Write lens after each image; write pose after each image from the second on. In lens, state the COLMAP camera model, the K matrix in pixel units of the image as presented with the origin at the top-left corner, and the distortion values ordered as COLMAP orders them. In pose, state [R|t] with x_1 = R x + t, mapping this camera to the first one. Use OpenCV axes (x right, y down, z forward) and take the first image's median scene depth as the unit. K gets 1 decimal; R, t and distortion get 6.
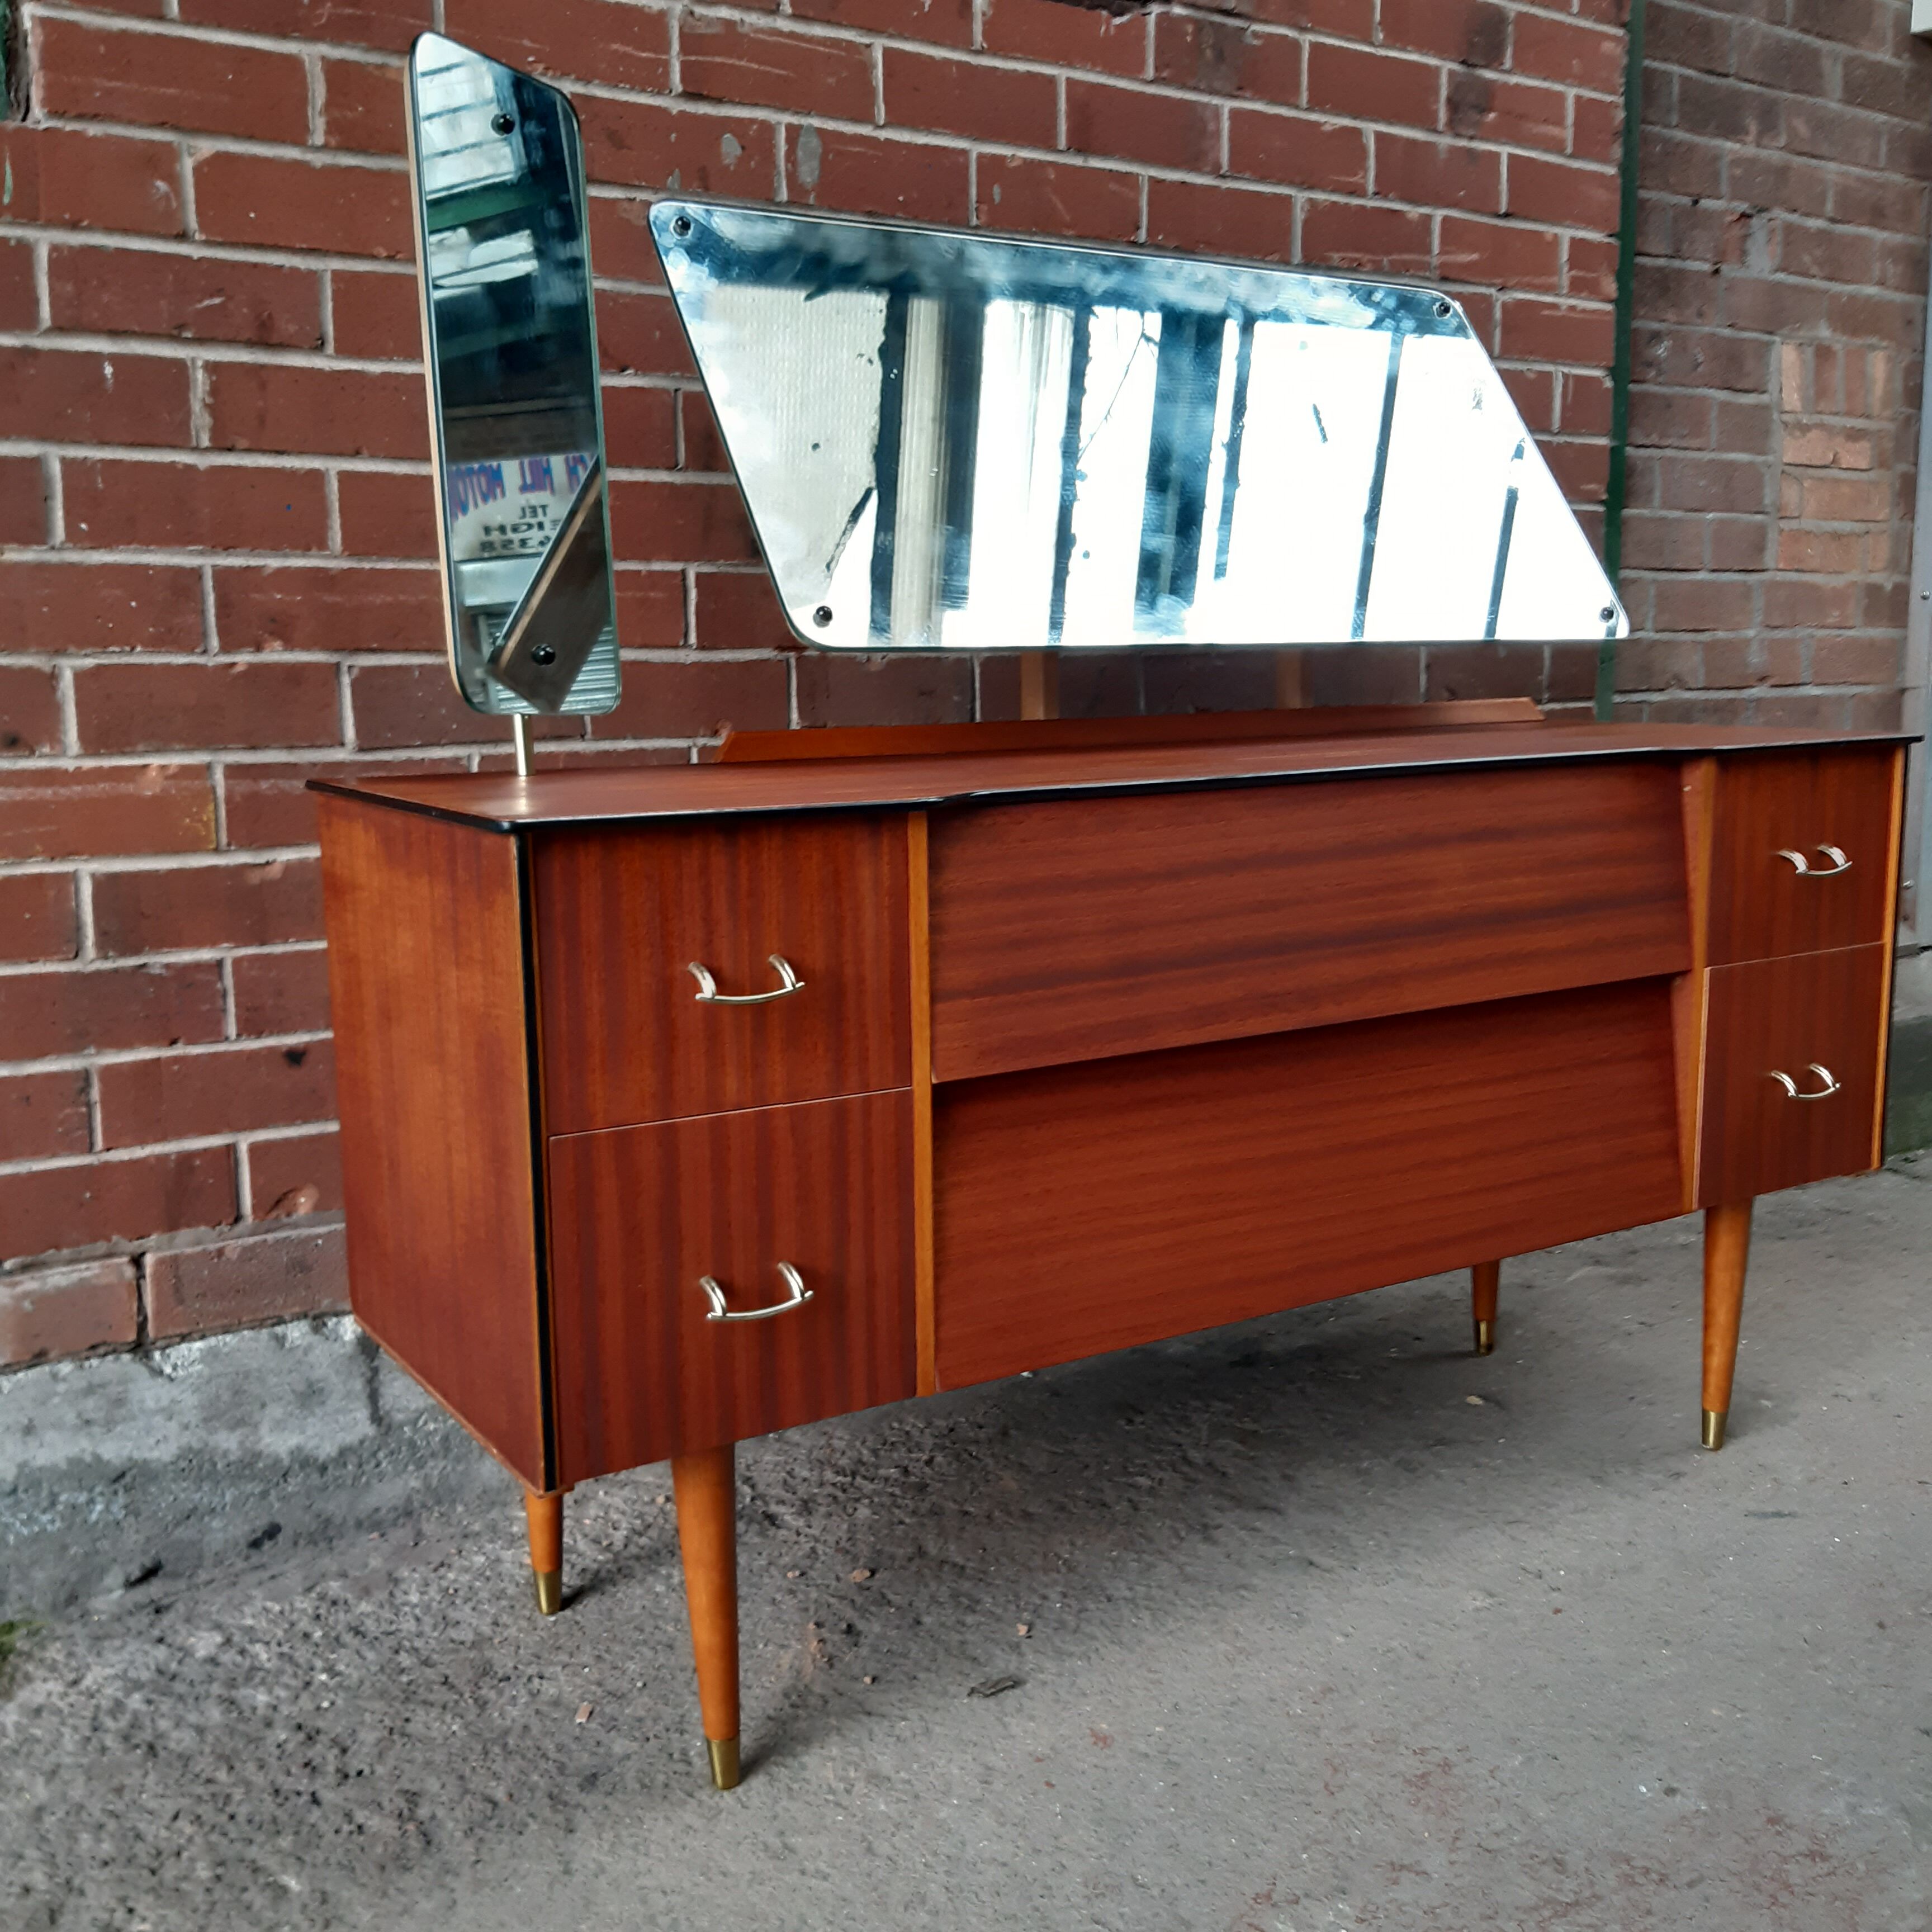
lens RADIAL K [[2018.2, 0, 960.3], [0, 2018.2, 956.4], [0, 0, 1]] dist [0.082941, -0.159311]
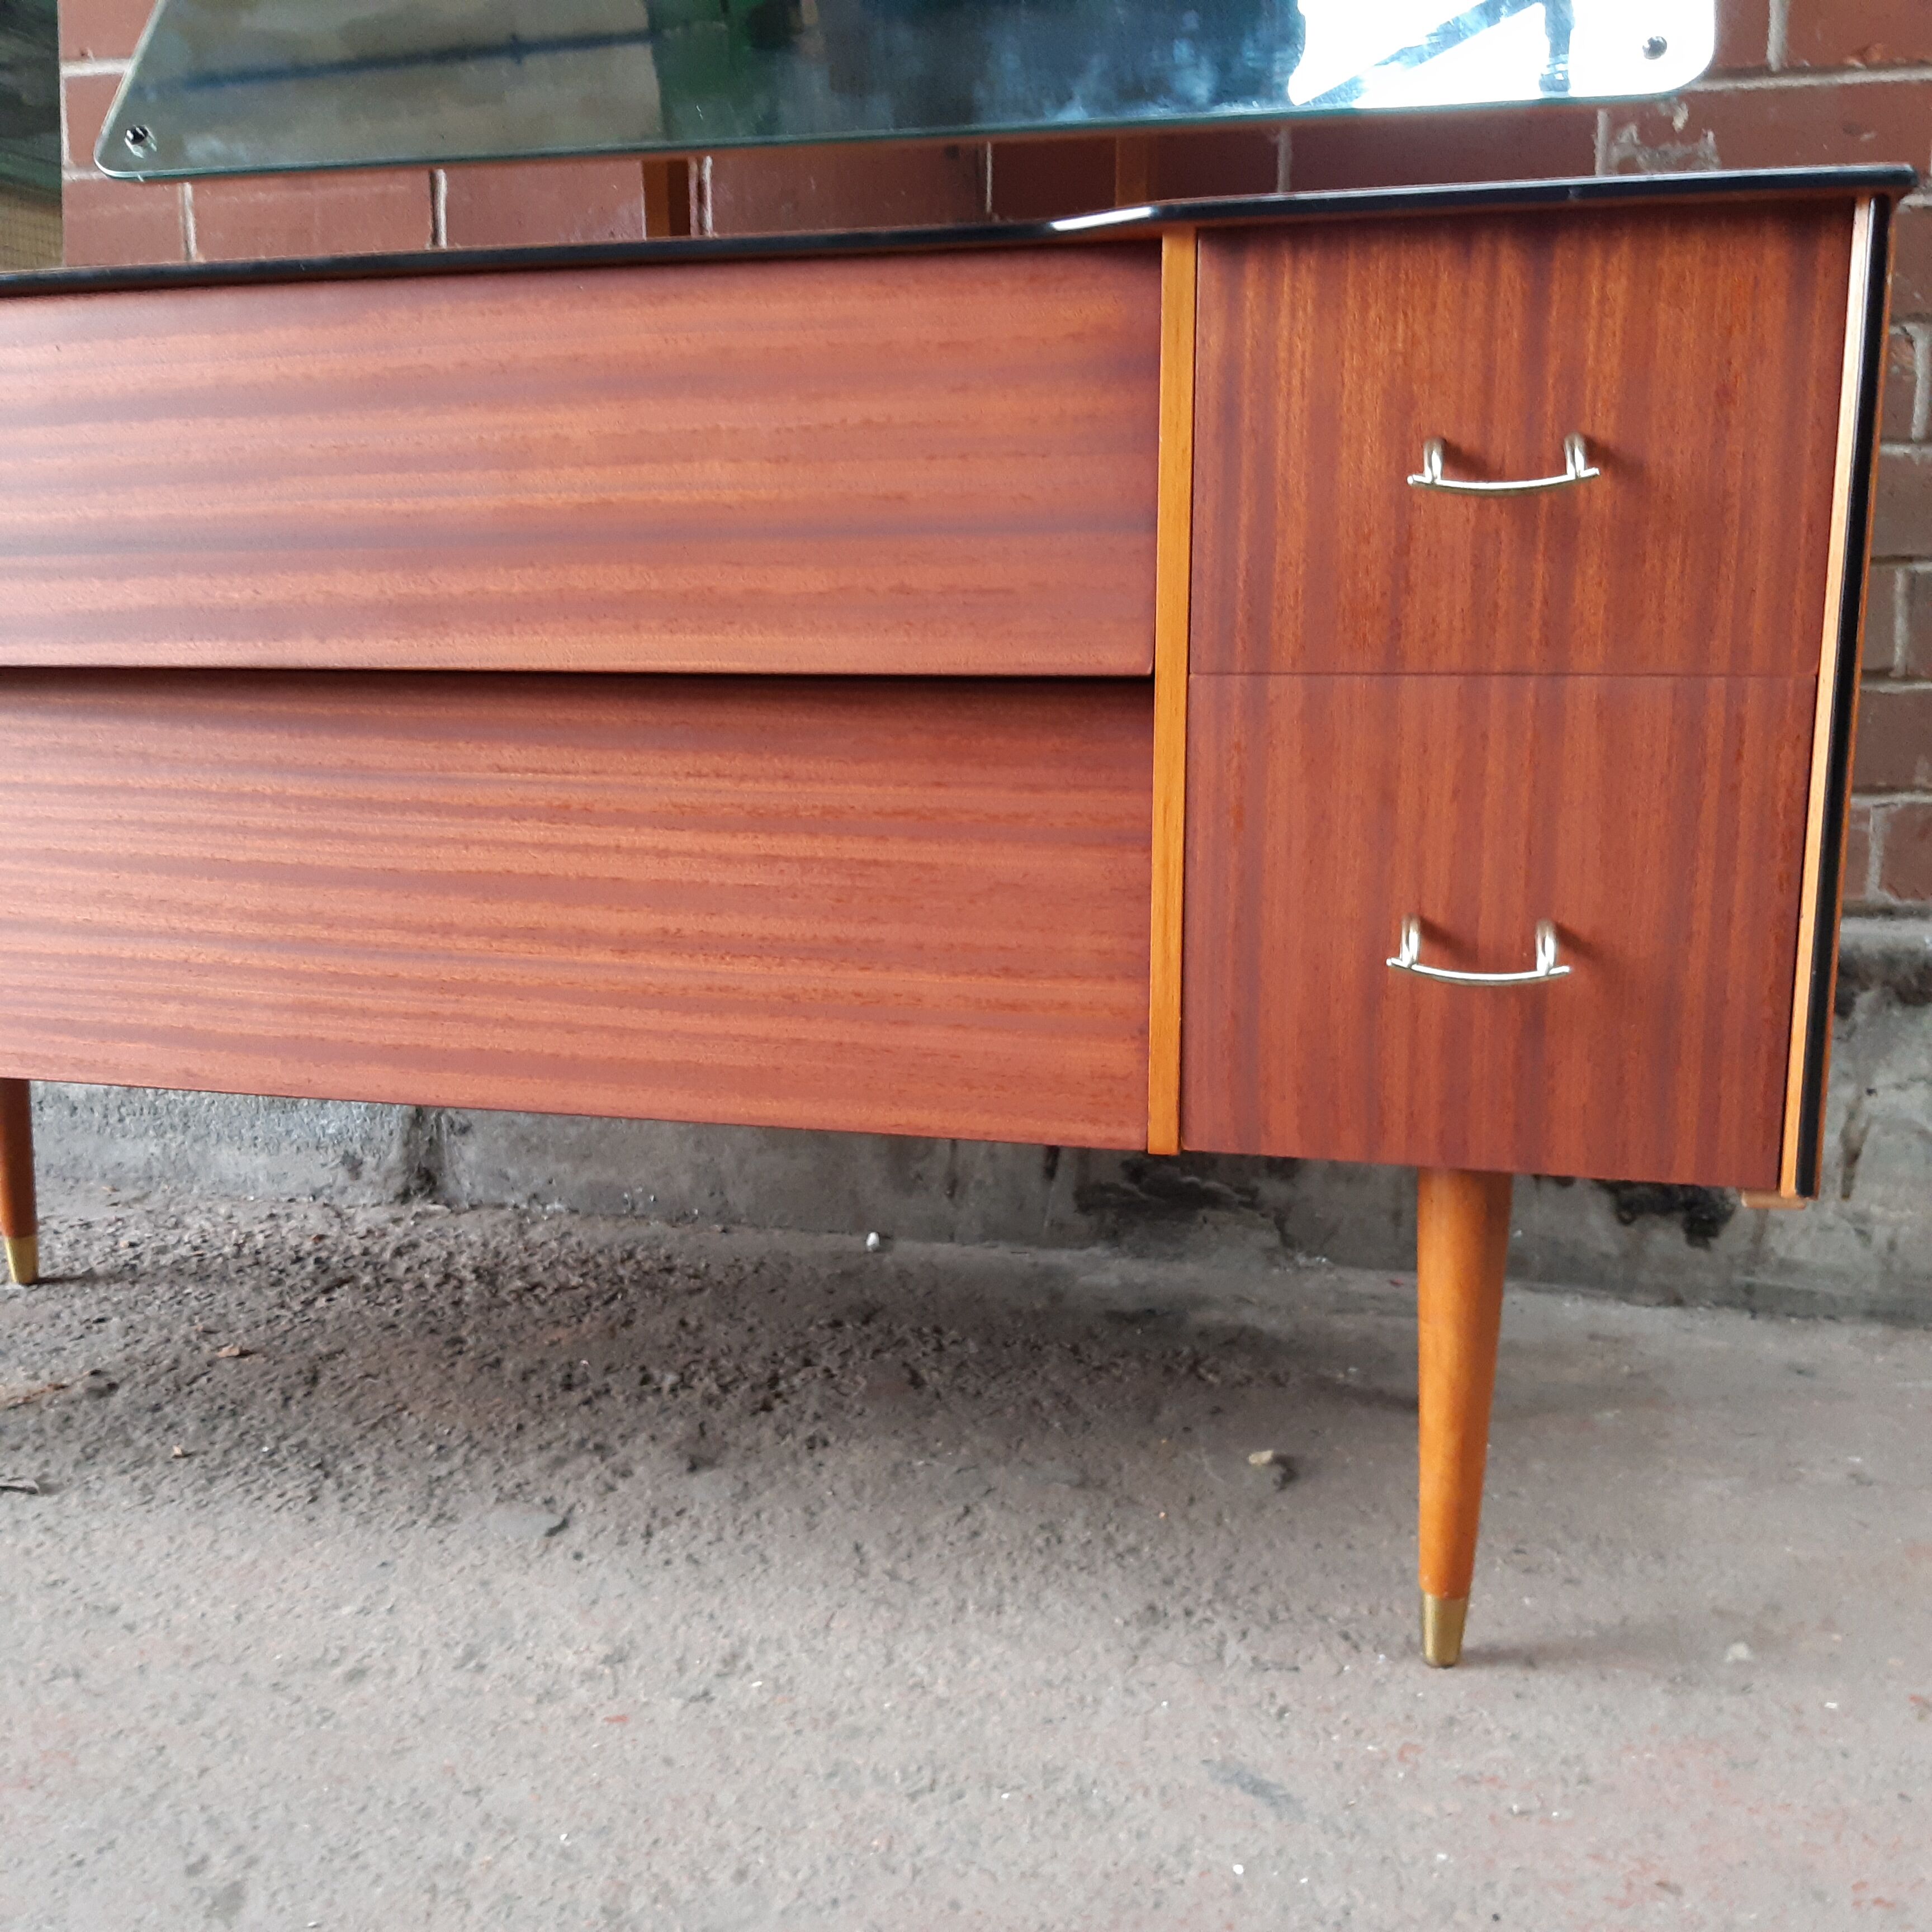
lens RADIAL K [[2018.2, 0, 960.3], [0, 2018.2, 956.4], [0, 0, 1]] dist [0.082941, -0.159311]
pose [[0.685343, 0.144497, -0.713741, 0.714261], [-0.115577, 0.989276, 0.089300, 0.037395], [0.718991, 0.021291, 0.694694, 0.628174]]
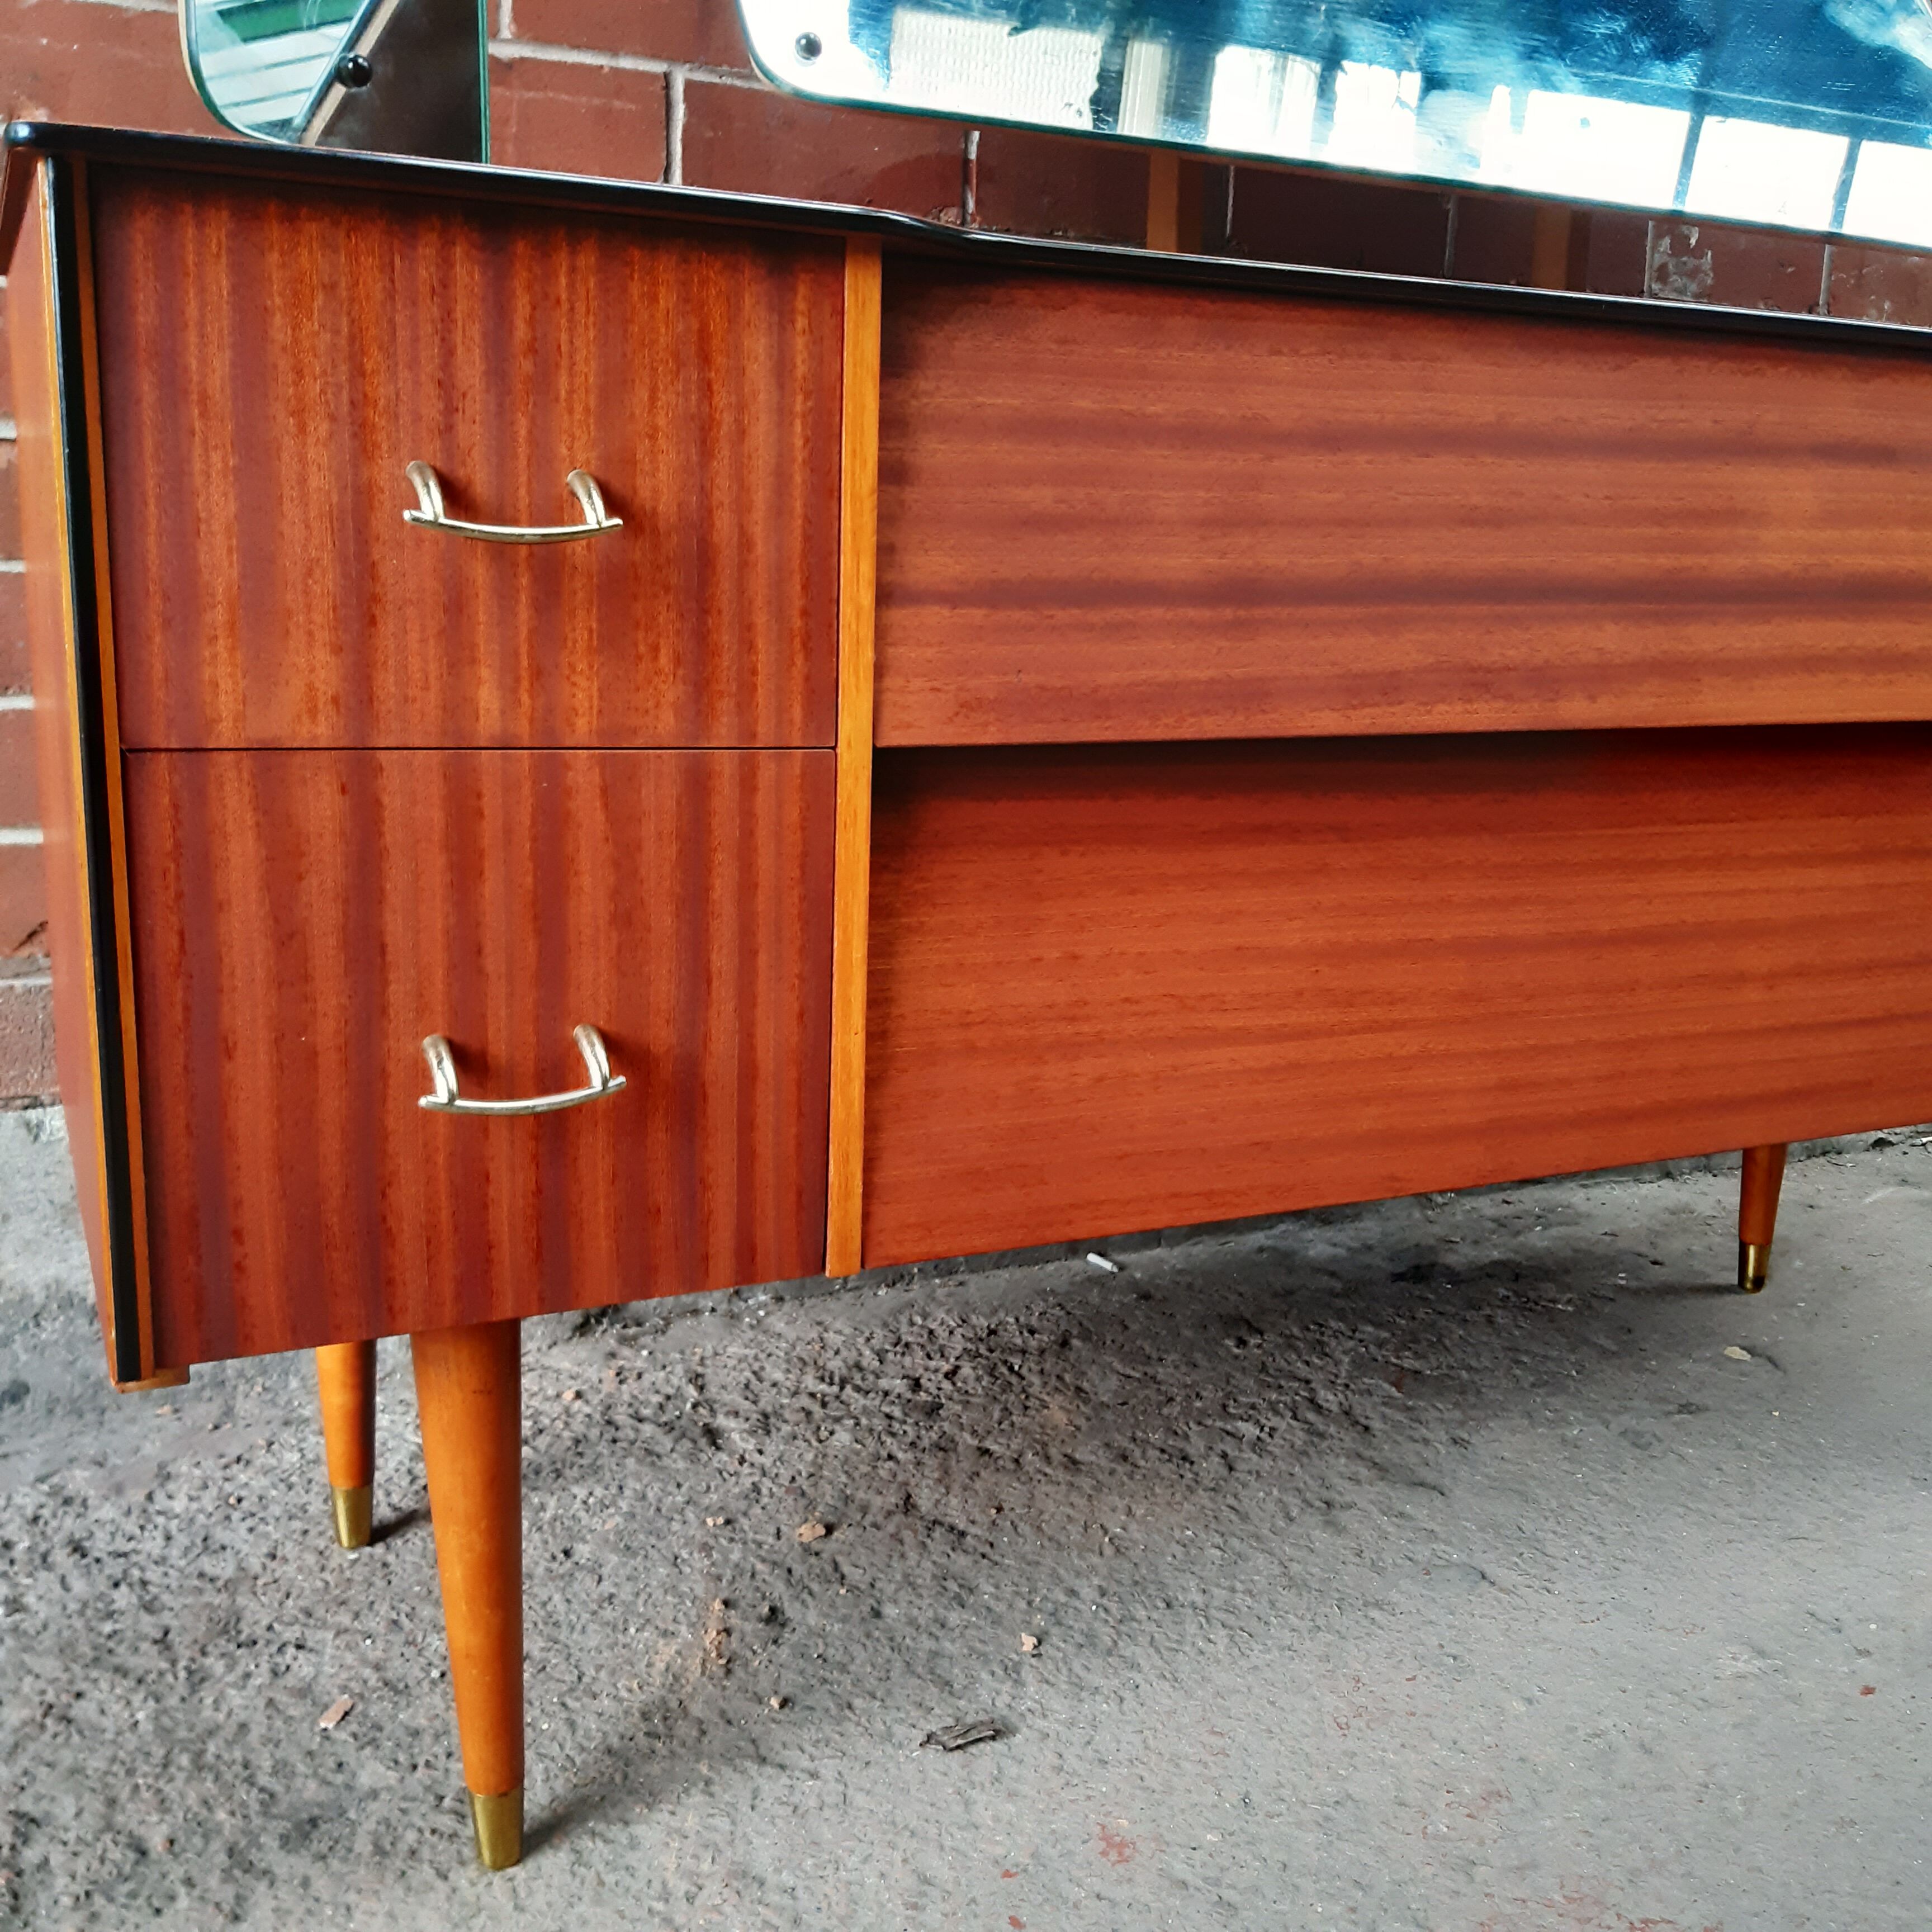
lens RADIAL K [[2035.2, 0, 977.2], [0, 2035.2, 929.0], [0, 0, 1]] dist [0.063025, -0.129617]
pose [[0.993289, 0.064356, -0.096102, 0.059482], [-0.060574, 0.997289, 0.041769, 0.070086], [0.098529, -0.035667, 0.994495, 0.328283]]
